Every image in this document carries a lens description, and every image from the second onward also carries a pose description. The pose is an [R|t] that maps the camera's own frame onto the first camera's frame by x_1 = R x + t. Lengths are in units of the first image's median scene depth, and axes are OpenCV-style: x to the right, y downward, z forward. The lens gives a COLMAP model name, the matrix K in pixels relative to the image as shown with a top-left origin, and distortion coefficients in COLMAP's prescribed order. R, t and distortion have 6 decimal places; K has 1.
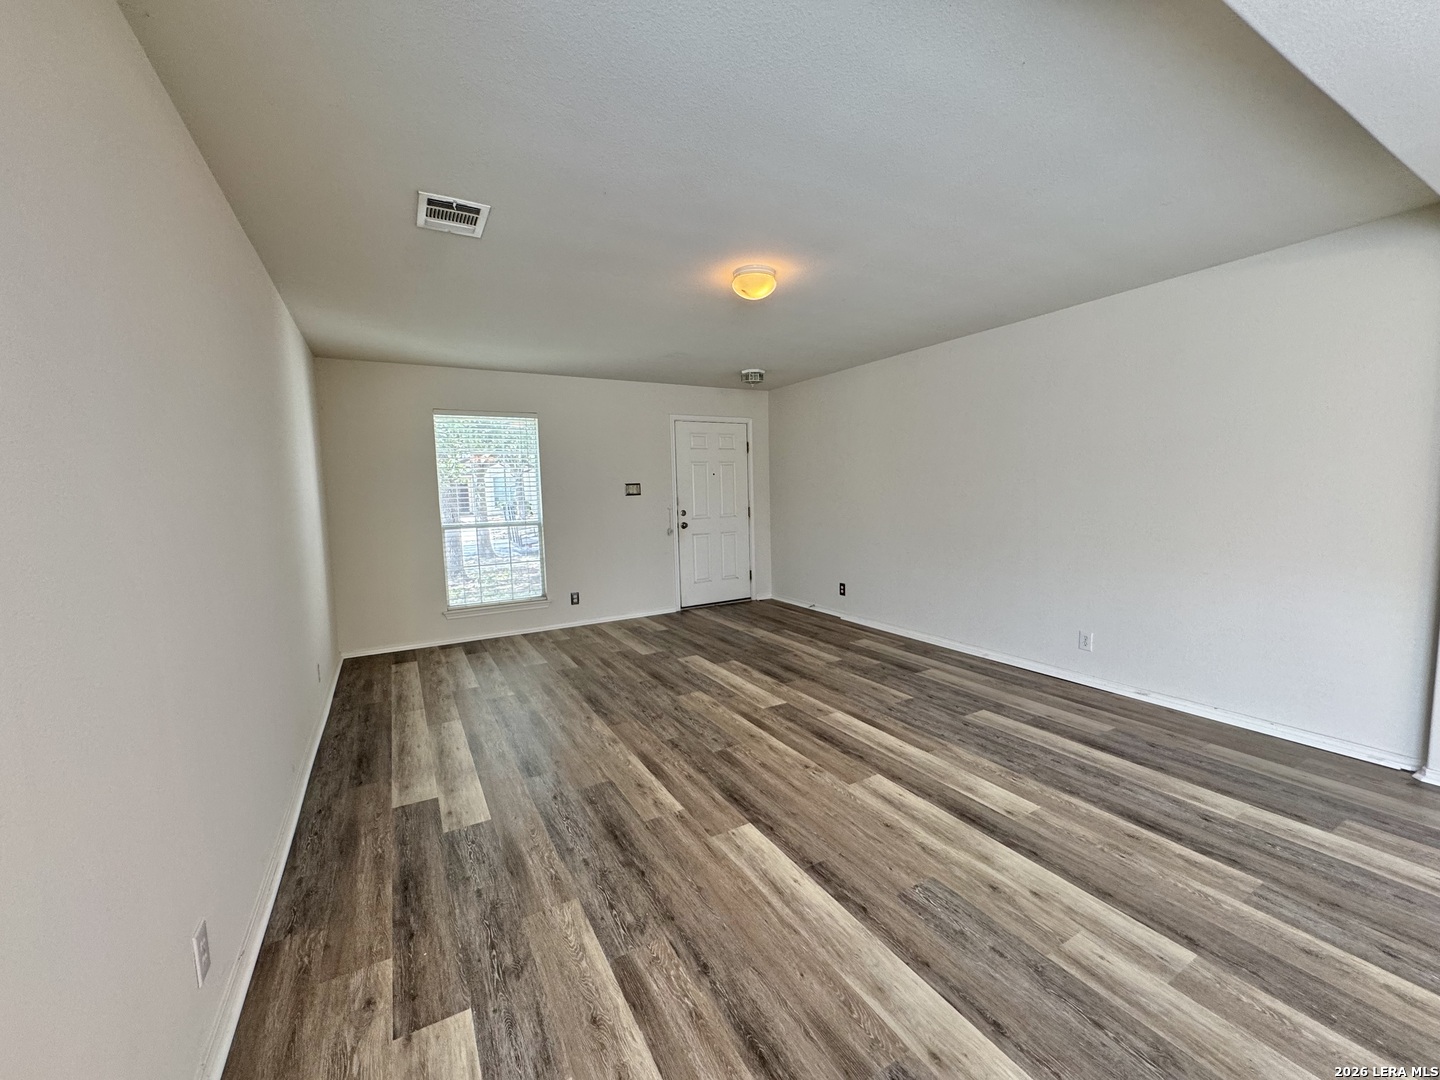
lens RADIAL K [[574.5, 0, 720.0], [0, 574.5, 540.0], [0, 0, 1]] dist [-0.000264, -0.000286]
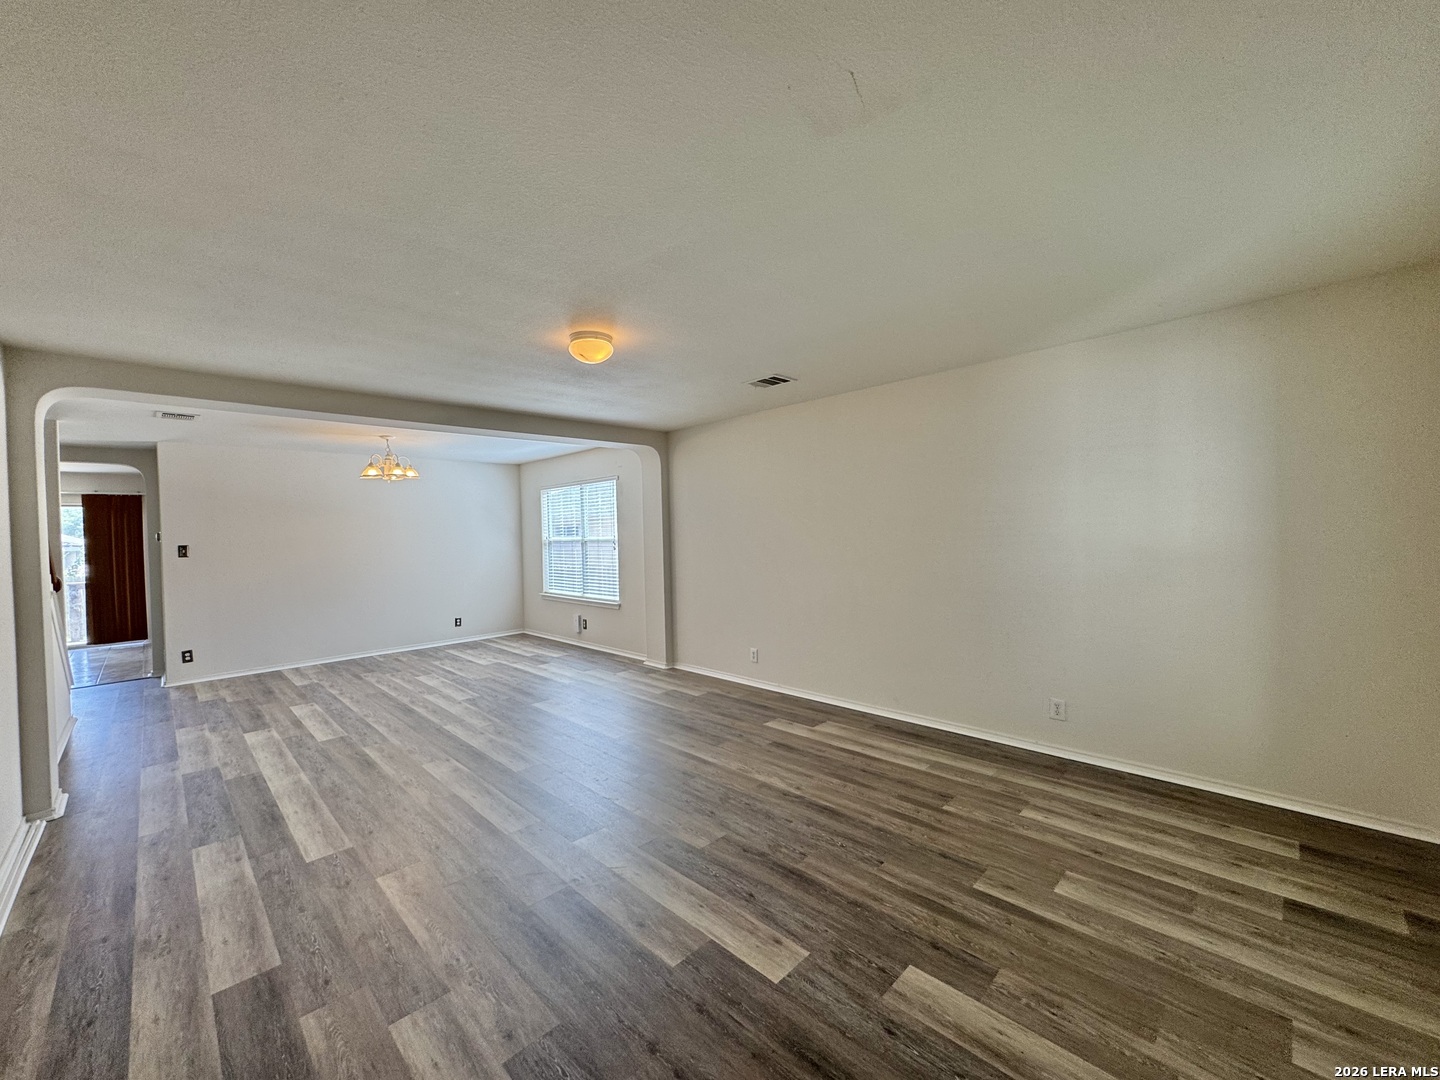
lens RADIAL K [[574.5, 0, 720.0], [0, 574.5, 540.0], [0, 0, 1]] dist [-0.000264, -0.000286]
pose [[-0.963844, 0.056808, -0.260342, 0.114969], [0.028875, 0.993524, 0.109890, -0.201481], [0.264899, 0.098399, -0.959243, 1.916527]]
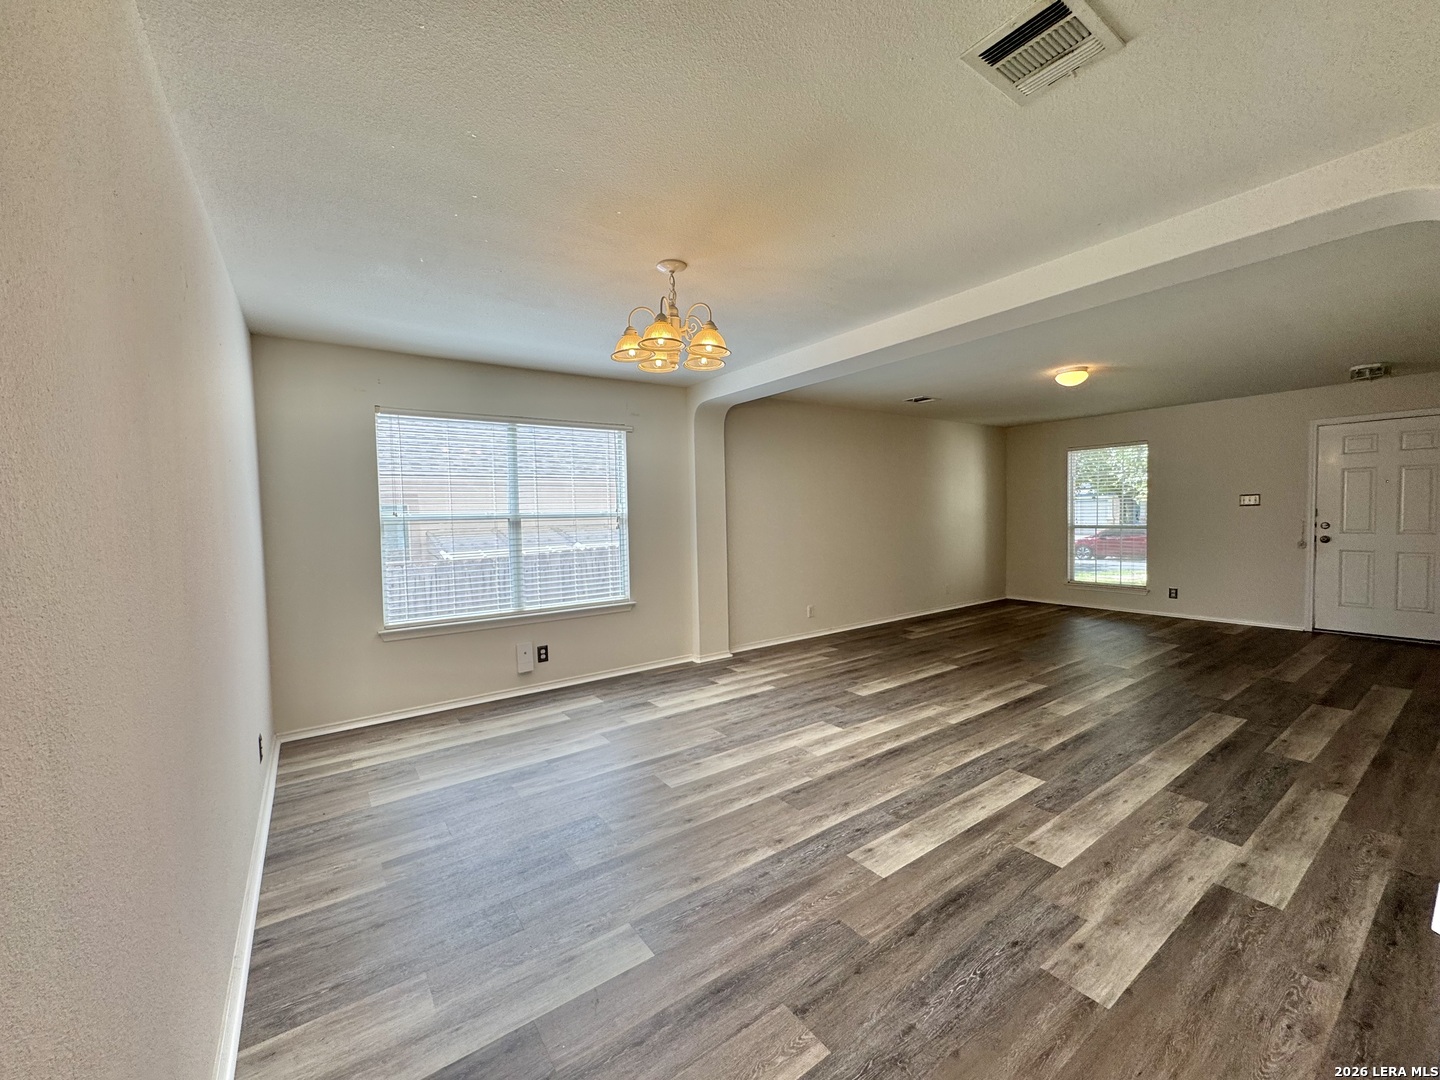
lens RADIAL K [[574.5, 0, 720.0], [0, 574.5, 540.0], [0, 0, 1]] dist [-0.000264, -0.000286]
pose [[0.101258, 0.072043, -0.992248, 1.444872], [-0.069897, 0.995425, 0.065141, -0.032140], [0.992402, 0.062759, 0.105830, -0.088748]]
